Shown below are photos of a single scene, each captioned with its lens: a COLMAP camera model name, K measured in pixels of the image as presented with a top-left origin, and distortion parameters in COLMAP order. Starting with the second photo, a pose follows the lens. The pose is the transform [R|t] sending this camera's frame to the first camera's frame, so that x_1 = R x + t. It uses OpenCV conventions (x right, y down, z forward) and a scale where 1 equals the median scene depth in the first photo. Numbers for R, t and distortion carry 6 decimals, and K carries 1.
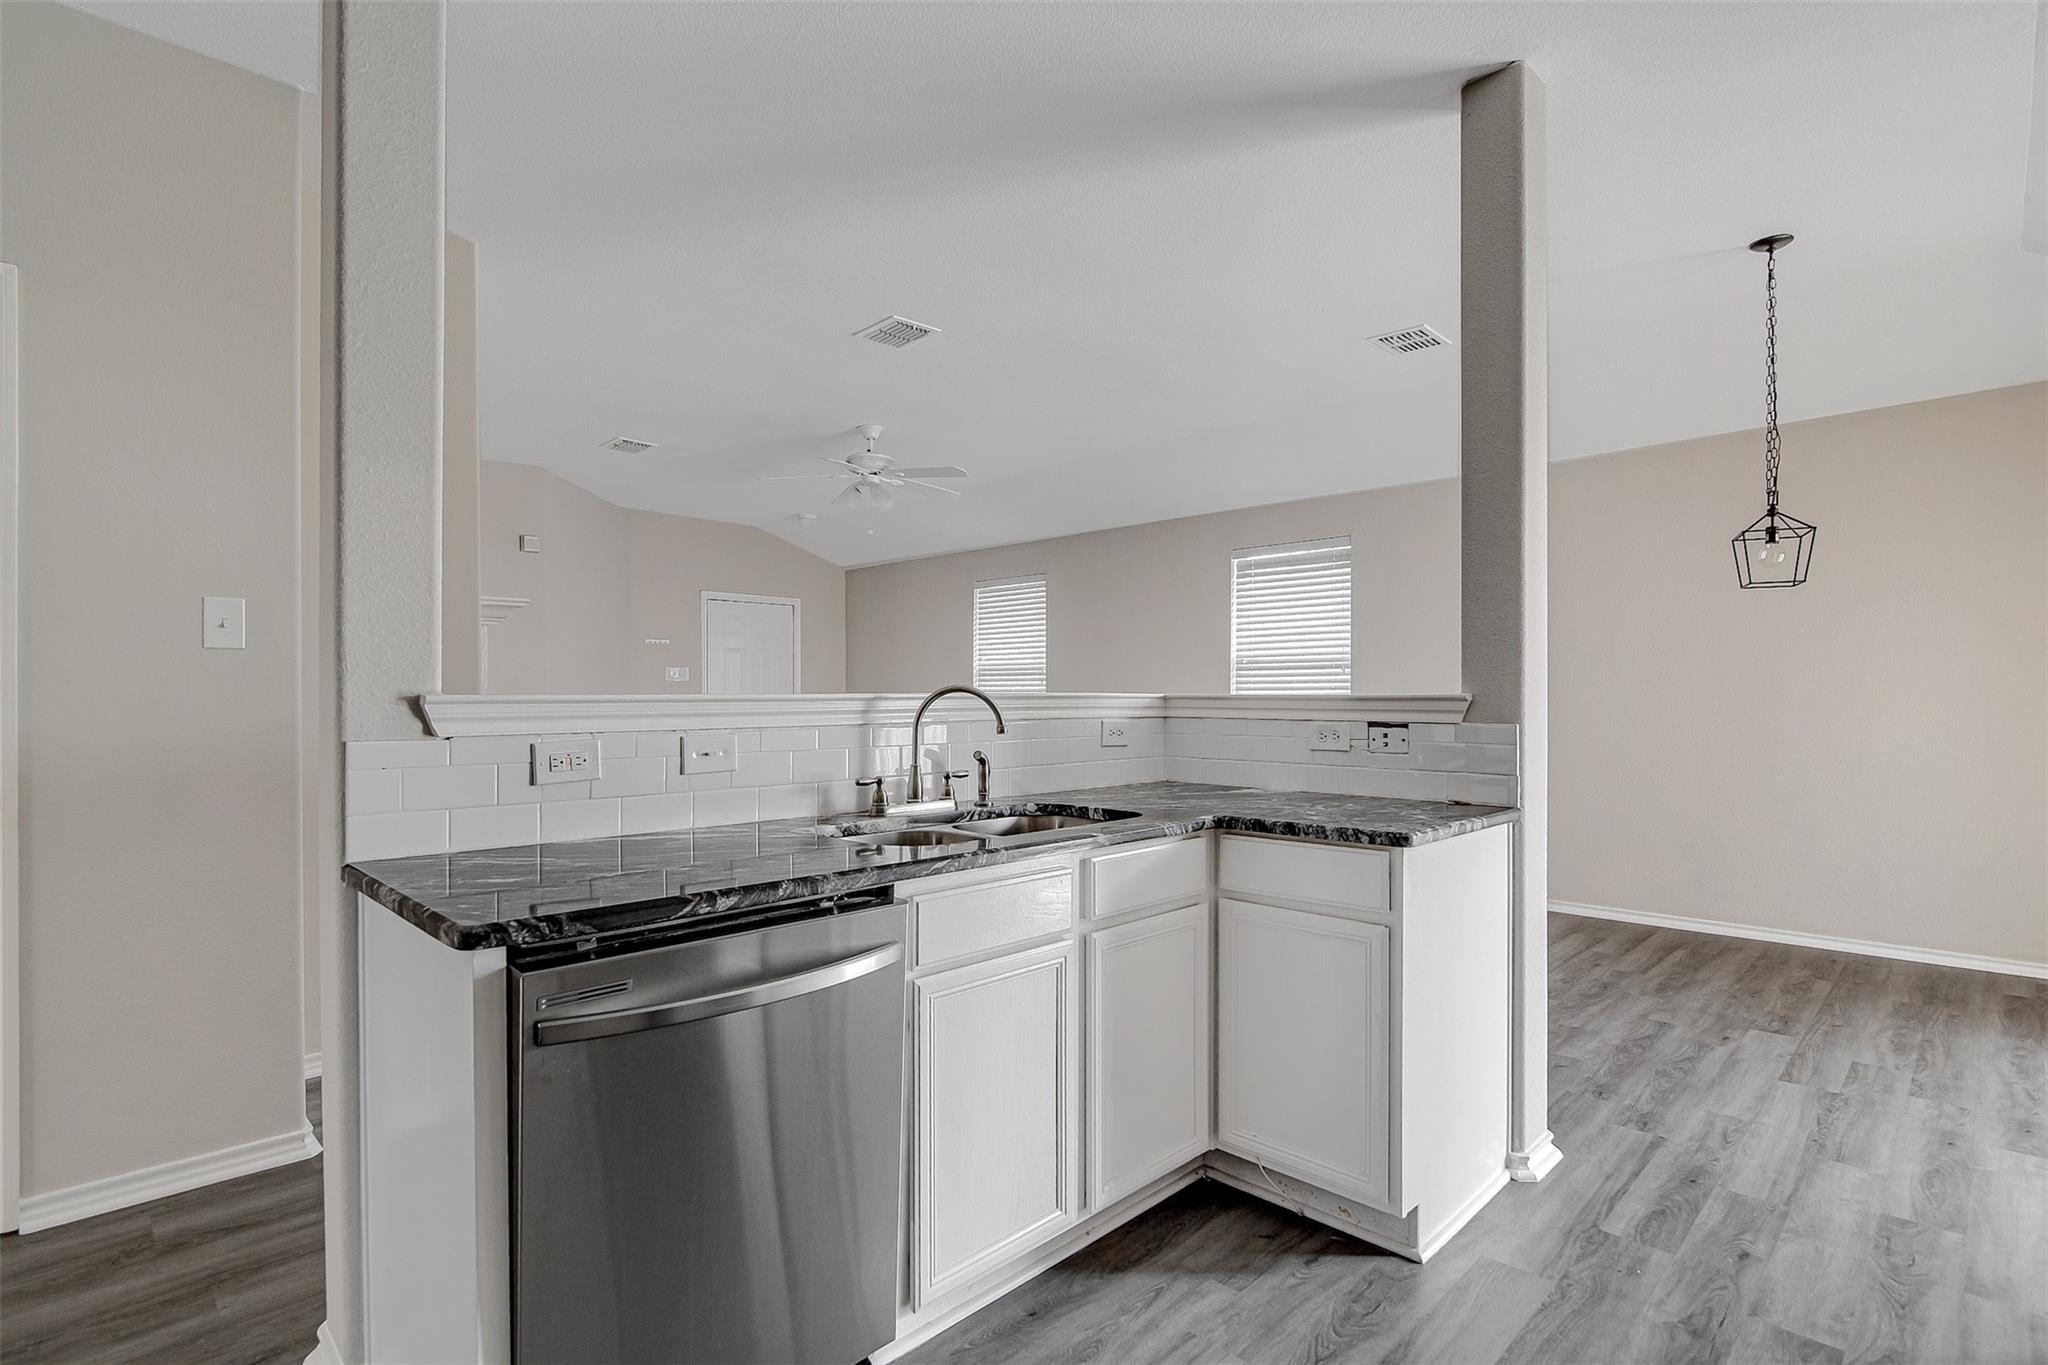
lens RADIAL K [[948.5, 0, 1016.8], [0, 948.5, 690.4], [0, 0, 1]] dist [-0.003034, -0.000473]
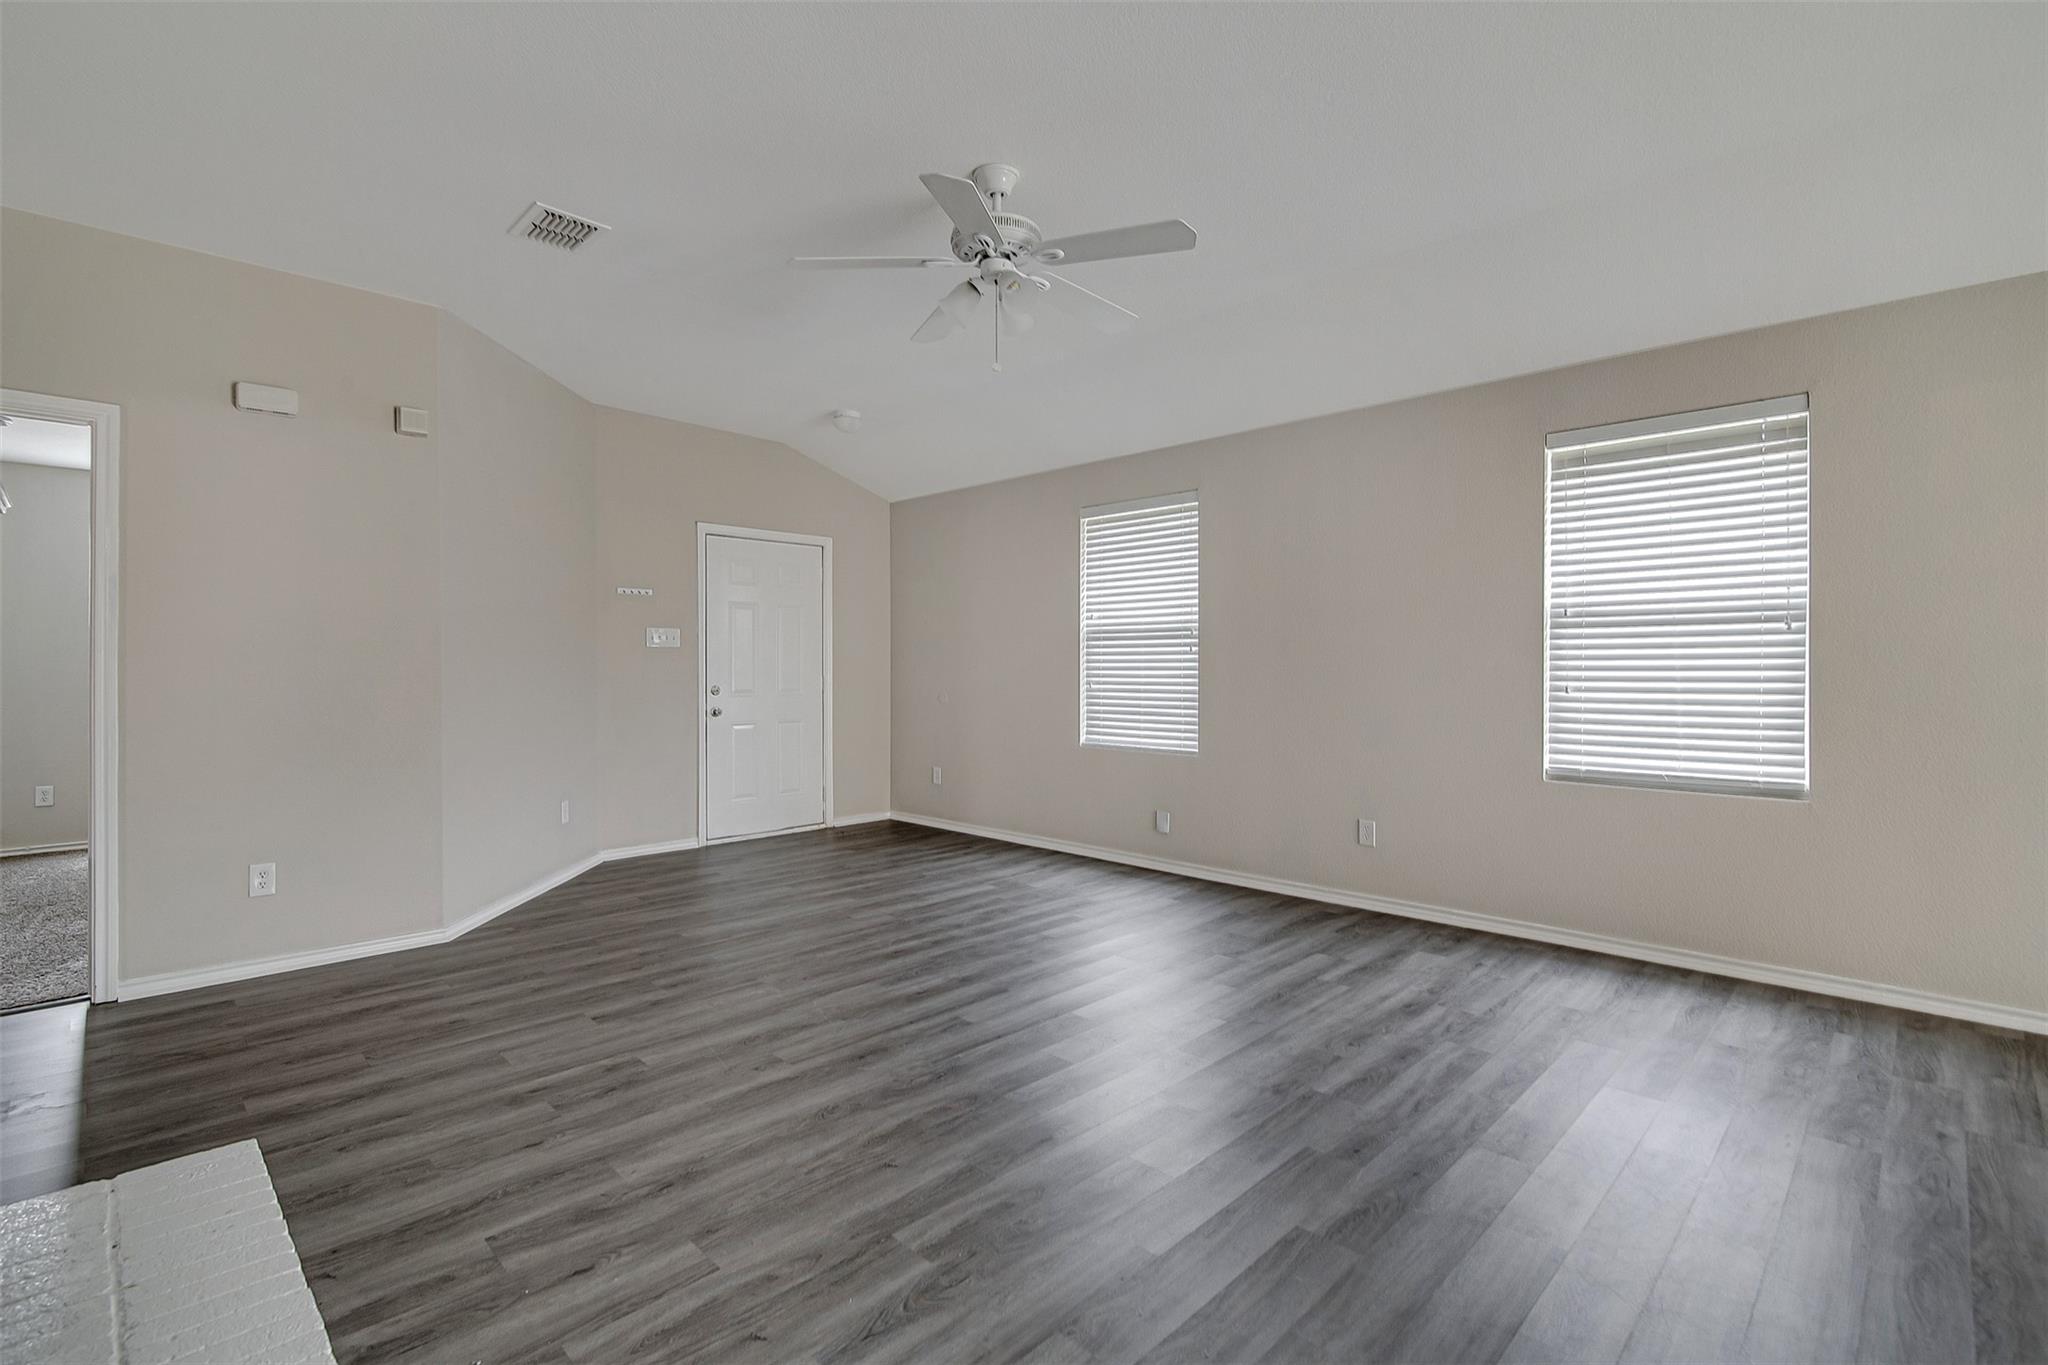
lens RADIAL K [[948.5, 0, 1032.1], [0, 948.5, 671.5], [0, 0, 1]] dist [-0.003034, -0.000473]
pose [[0.999966, 0.000976, 0.008160, -0.115128], [-0.001043, 0.999966, 0.008191, 0.002709], [-0.008152, -0.008199, 0.999933, 0.379148]]
